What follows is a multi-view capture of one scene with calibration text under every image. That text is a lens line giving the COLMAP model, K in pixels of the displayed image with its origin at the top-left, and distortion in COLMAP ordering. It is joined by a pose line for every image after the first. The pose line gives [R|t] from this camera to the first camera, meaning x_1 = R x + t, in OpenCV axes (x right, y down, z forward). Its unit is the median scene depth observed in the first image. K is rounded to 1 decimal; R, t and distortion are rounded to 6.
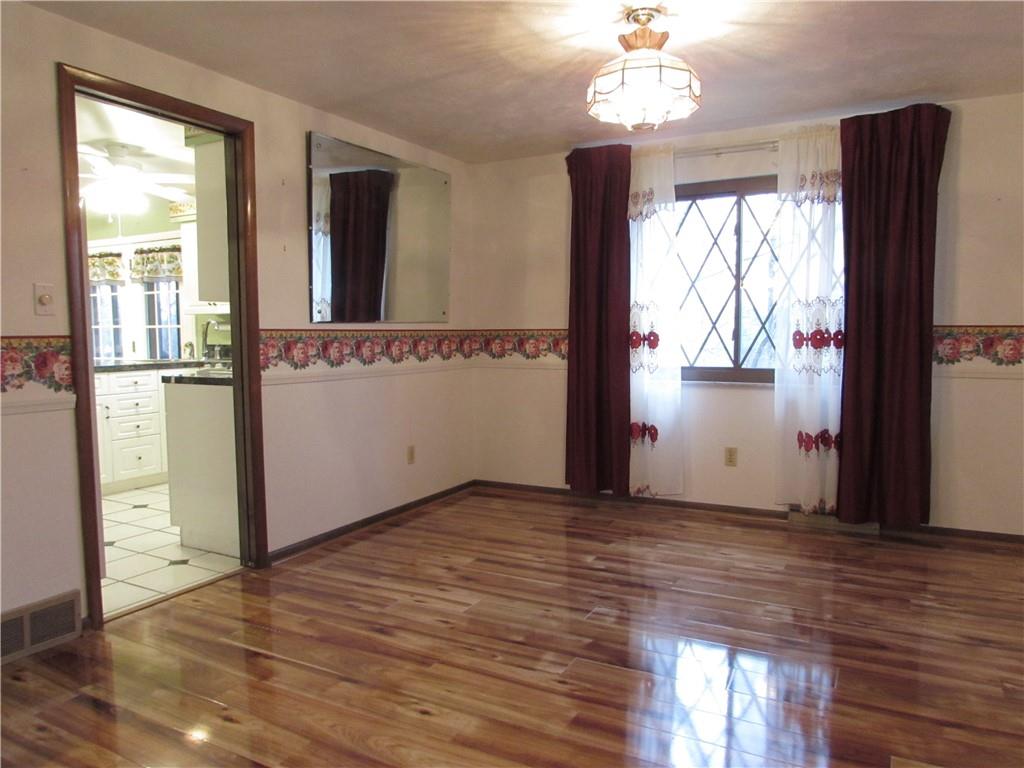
lens RADIAL K [[729.5, 0, 515.8], [0, 729.5, 386.2], [0, 0, 1]] dist [-0.036438, 0.023643]
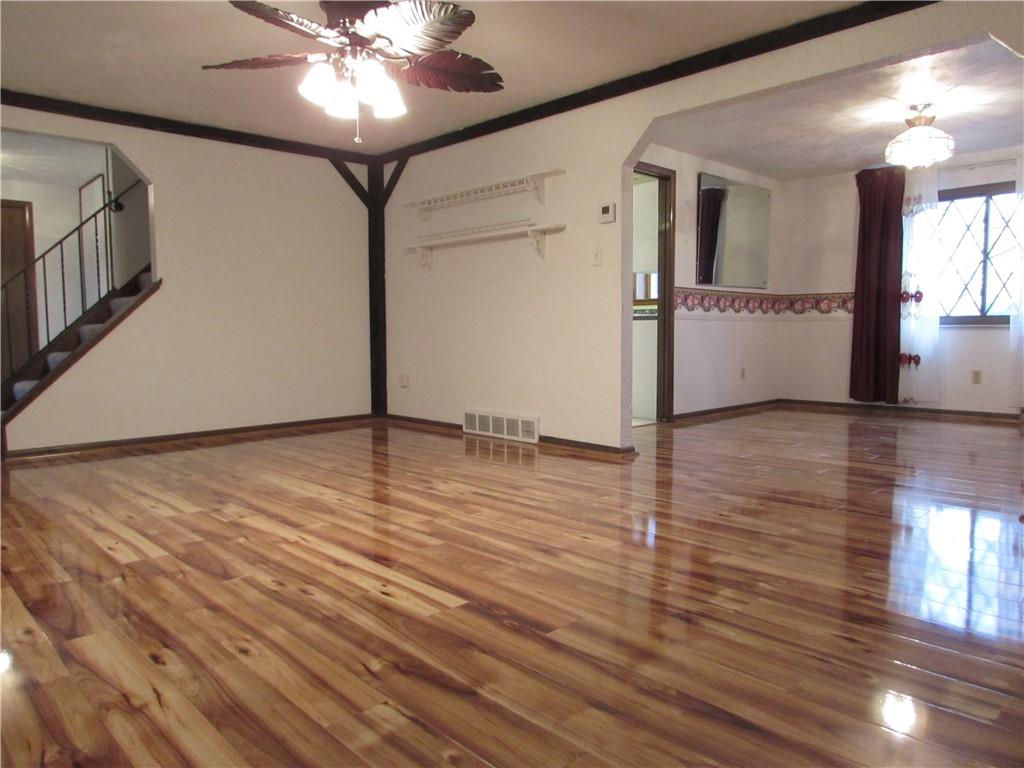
lens RADIAL K [[729.5, 0, 515.8], [0, 729.5, 386.2], [0, 0, 1]] dist [-0.036438, 0.023643]
pose [[0.951502, 0.026141, -0.306529, -0.133658], [-0.025512, 0.999656, 0.006058, 0.128600], [0.306582, 0.002056, 0.951842, -0.638297]]
